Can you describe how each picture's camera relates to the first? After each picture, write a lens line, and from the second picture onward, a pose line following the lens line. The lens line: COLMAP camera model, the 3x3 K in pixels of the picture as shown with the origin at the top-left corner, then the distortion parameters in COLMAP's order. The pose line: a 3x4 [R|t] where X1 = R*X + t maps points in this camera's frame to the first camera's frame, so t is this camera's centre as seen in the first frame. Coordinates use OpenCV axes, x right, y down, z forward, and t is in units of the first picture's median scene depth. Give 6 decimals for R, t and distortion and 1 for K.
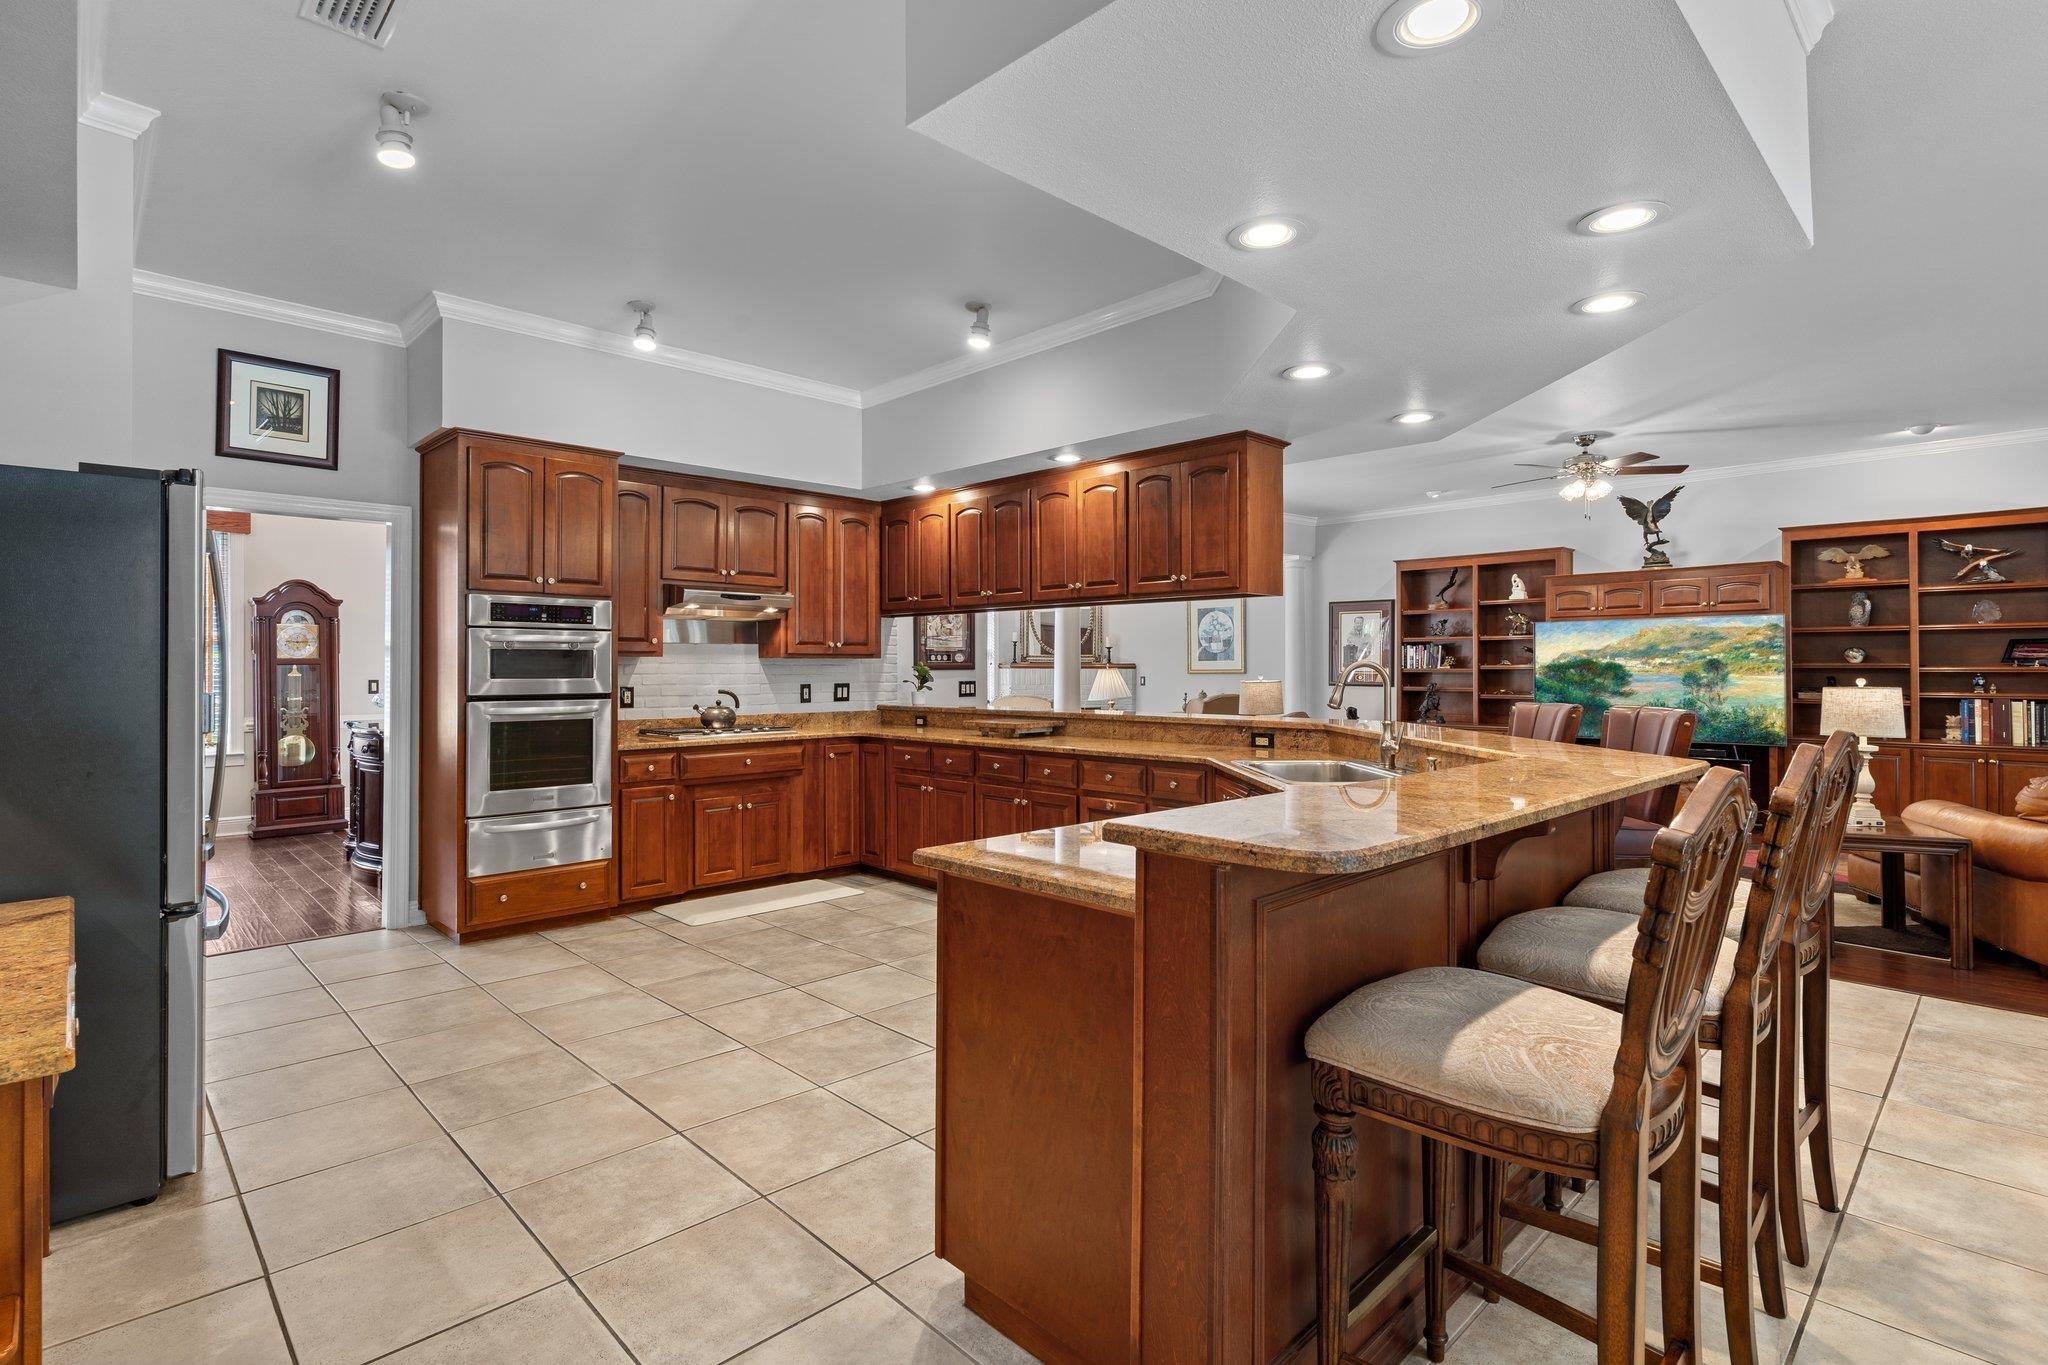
lens RADIAL K [[981.6, 0, 1025.3], [0, 981.6, 664.8], [0, 0, 1]] dist [0.003186, 0.000049]
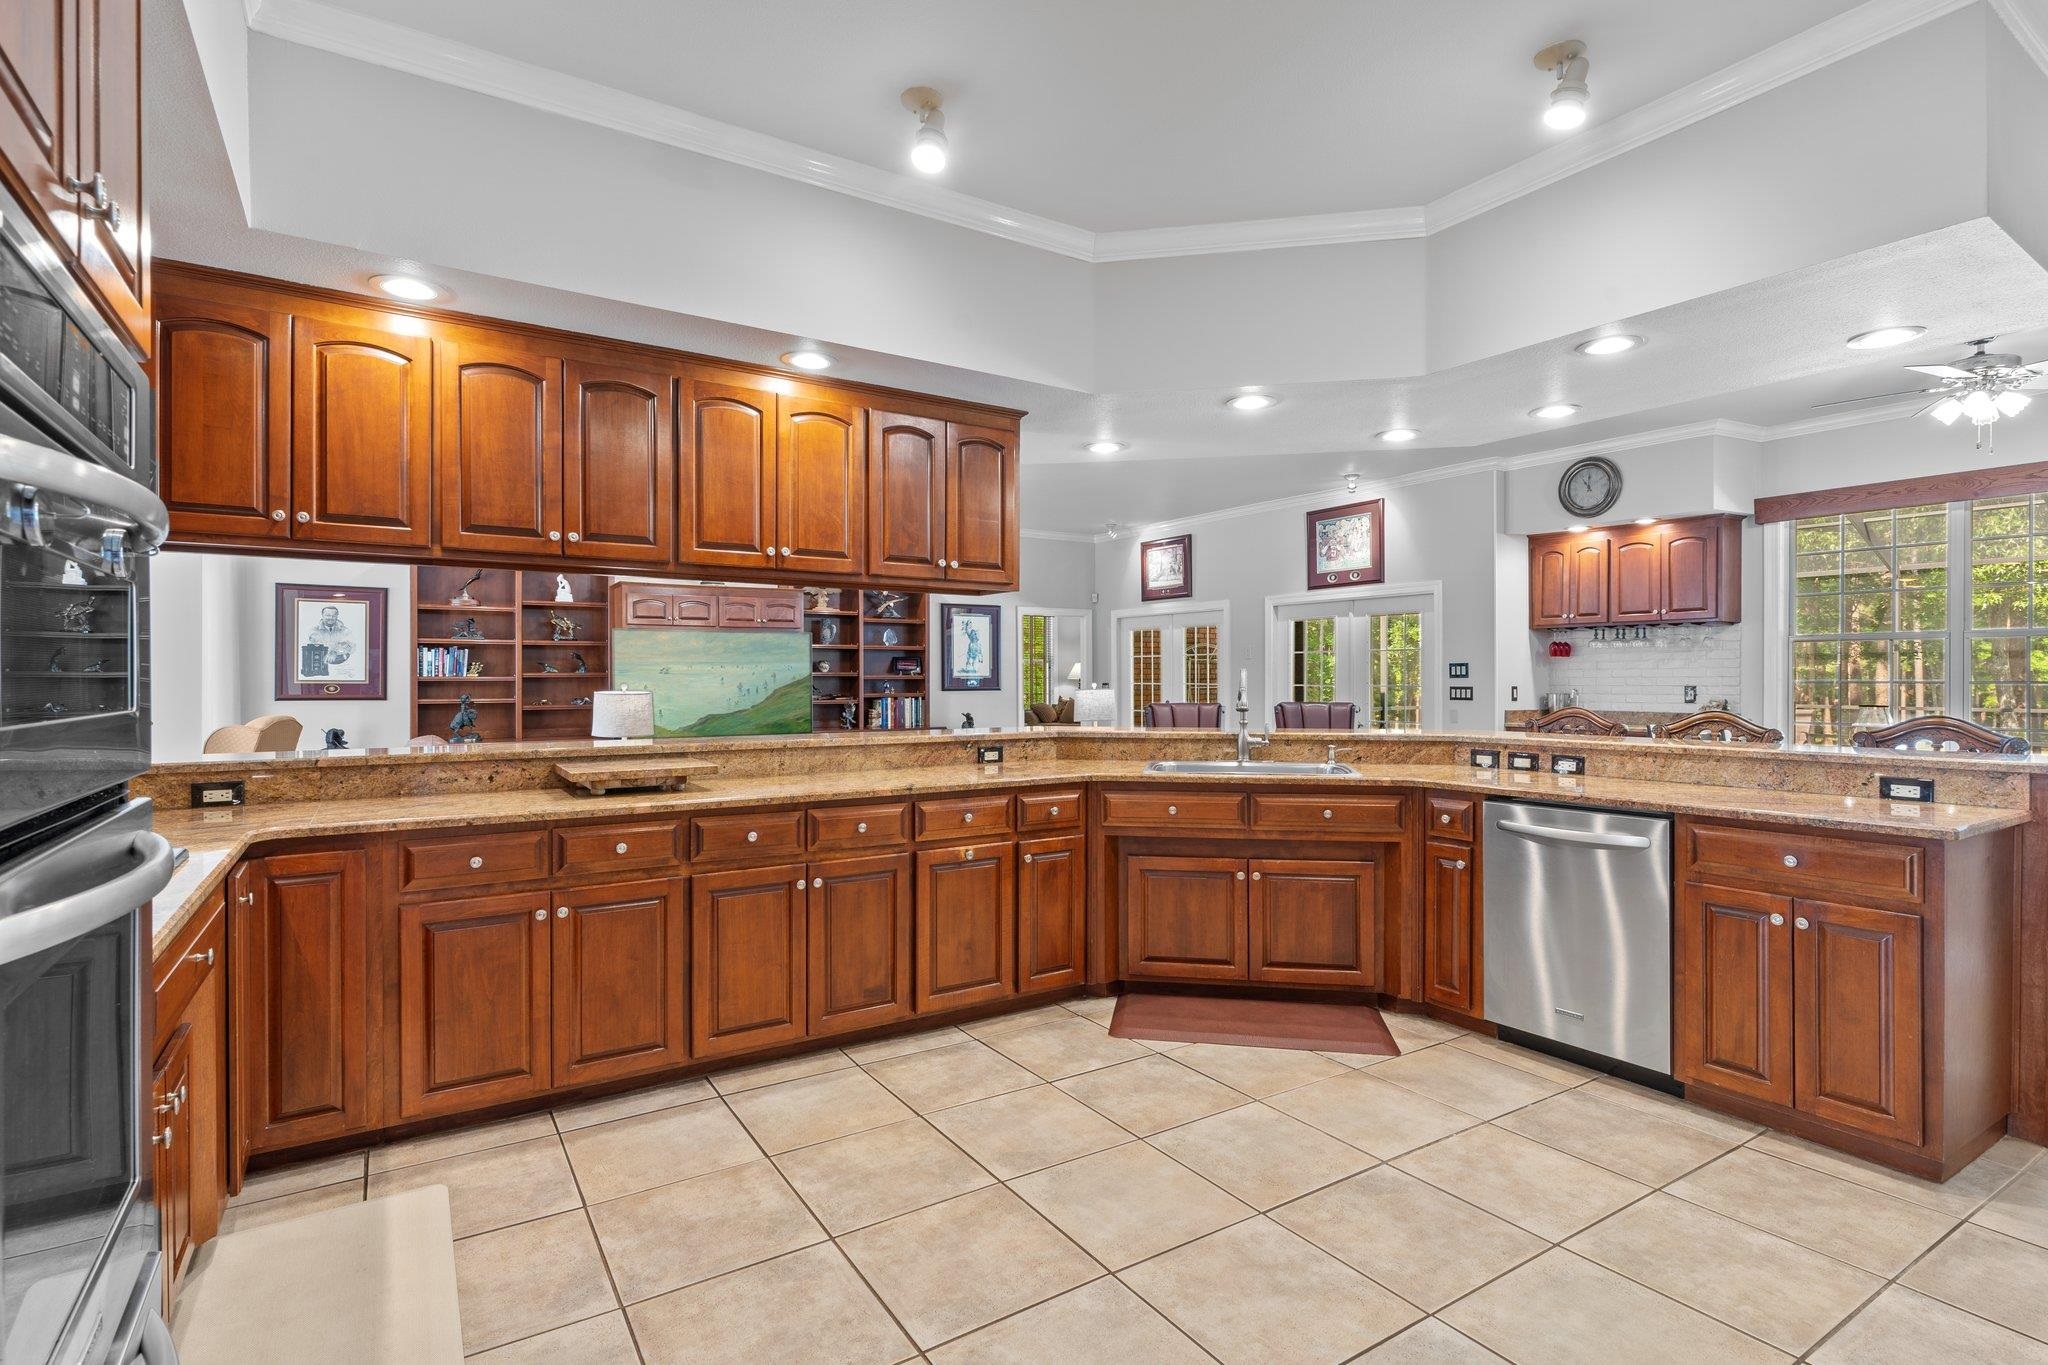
lens RADIAL K [[981.6, 0, 1012.4], [0, 981.6, 684.6], [0, 0, 1]] dist [0.003186, 0.000049]
pose [[0.215823, -0.007721, 0.976402, -0.580699], [-0.003094, 0.999958, 0.008591, 0.004154], [-0.976428, -0.004875, 0.215790, 0.714267]]
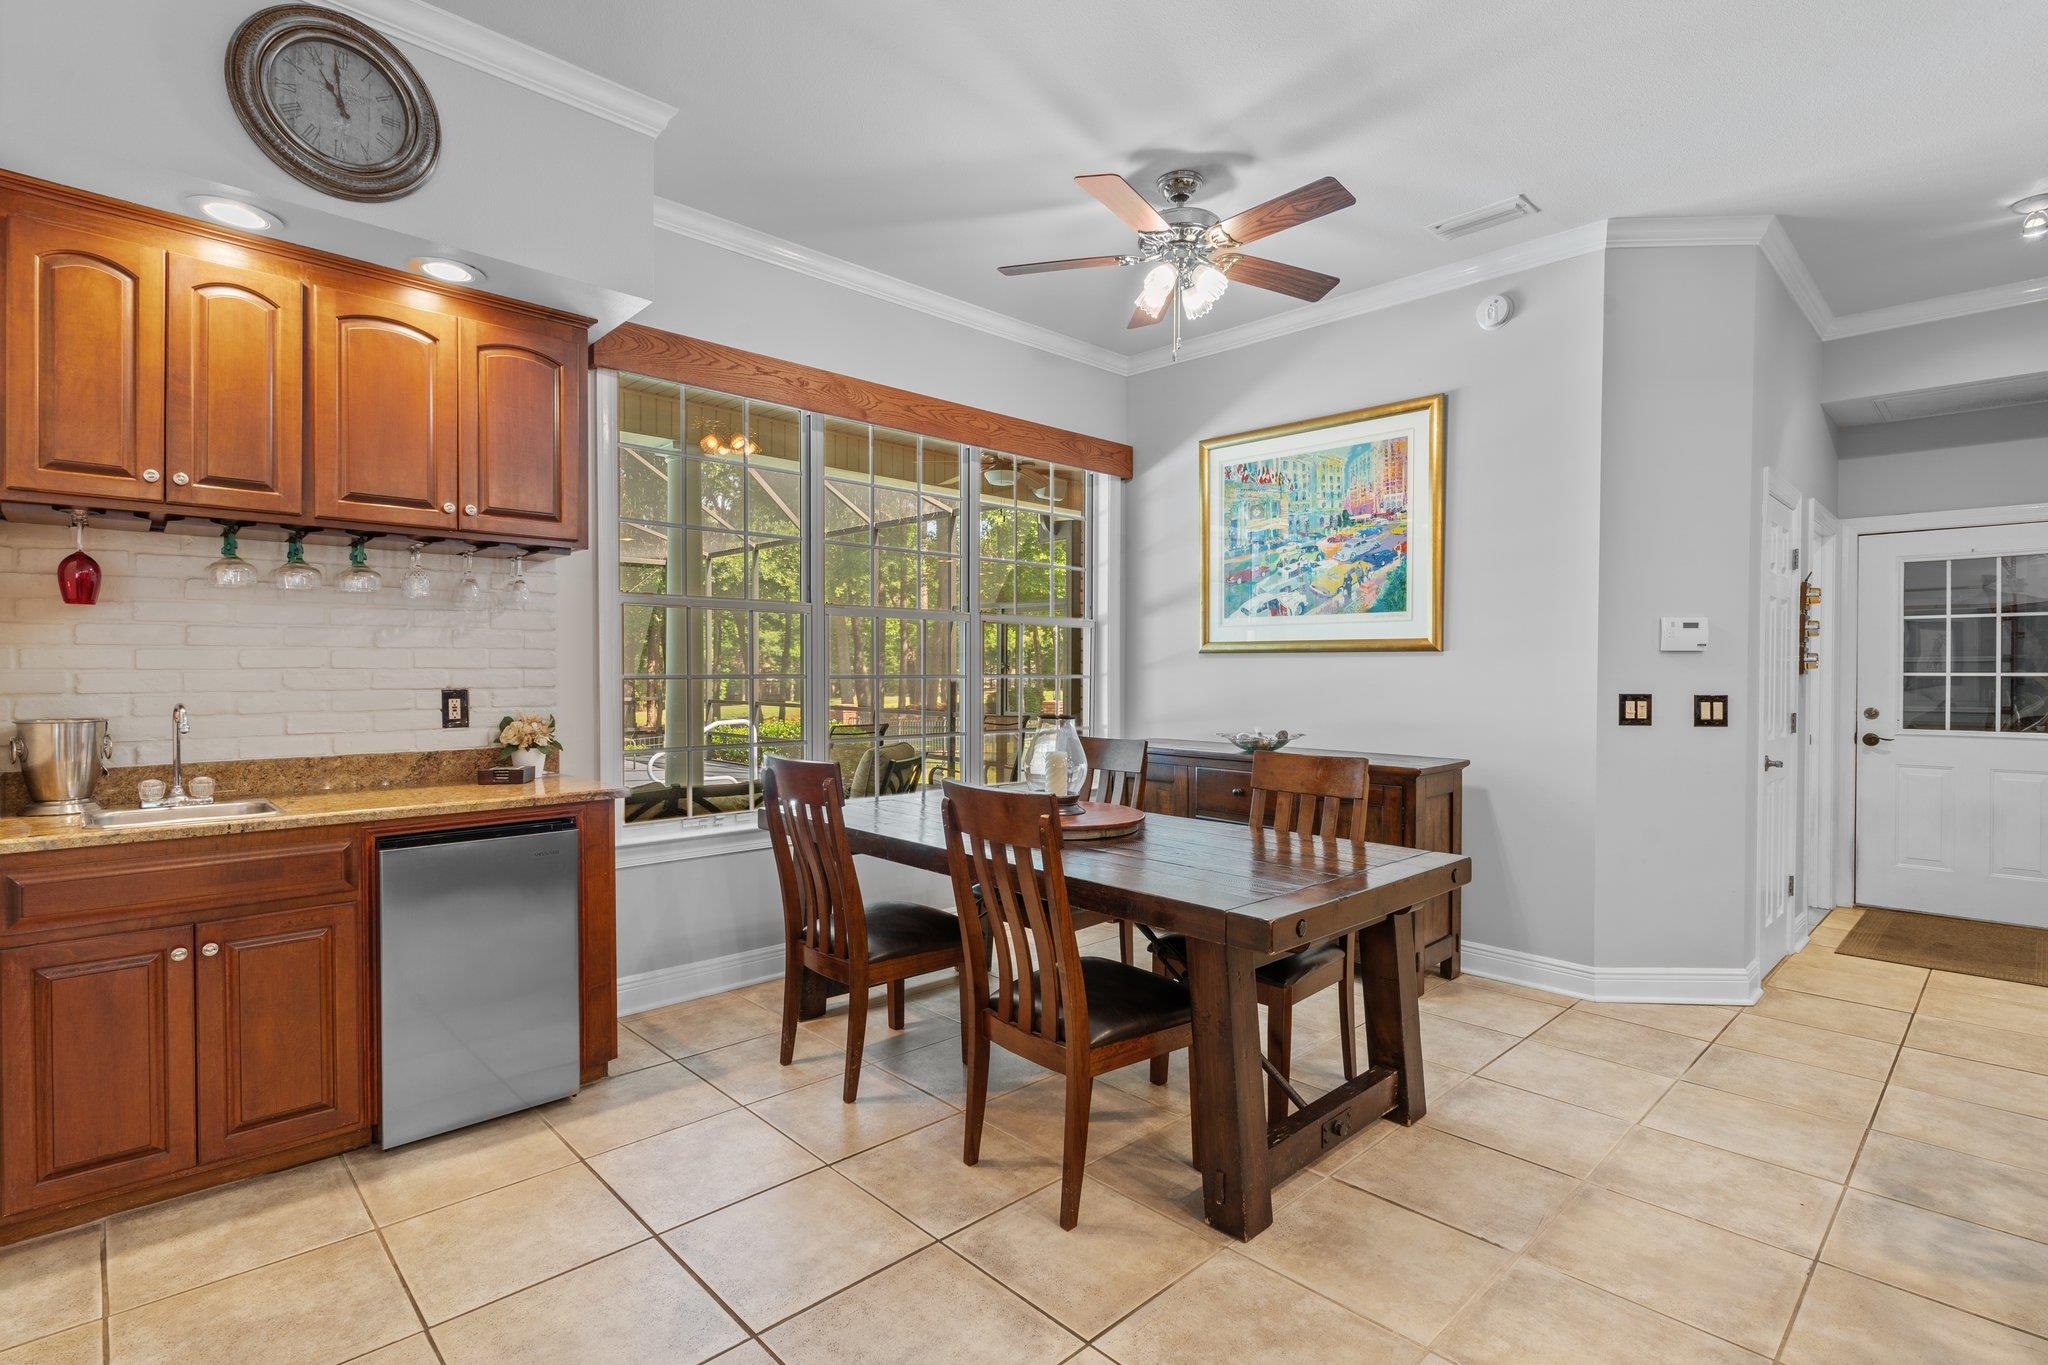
lens RADIAL K [[981.6, 0, 1023.5], [0, 981.6, 679.0], [0, 0, 1]] dist [0.003186, 0.000049]
pose [[-0.999826, -0.002876, 0.018448, 0.653823], [-0.002733, 0.999966, 0.007734, 0.003409], [-0.018470, 0.007682, -0.999800, 0.681854]]
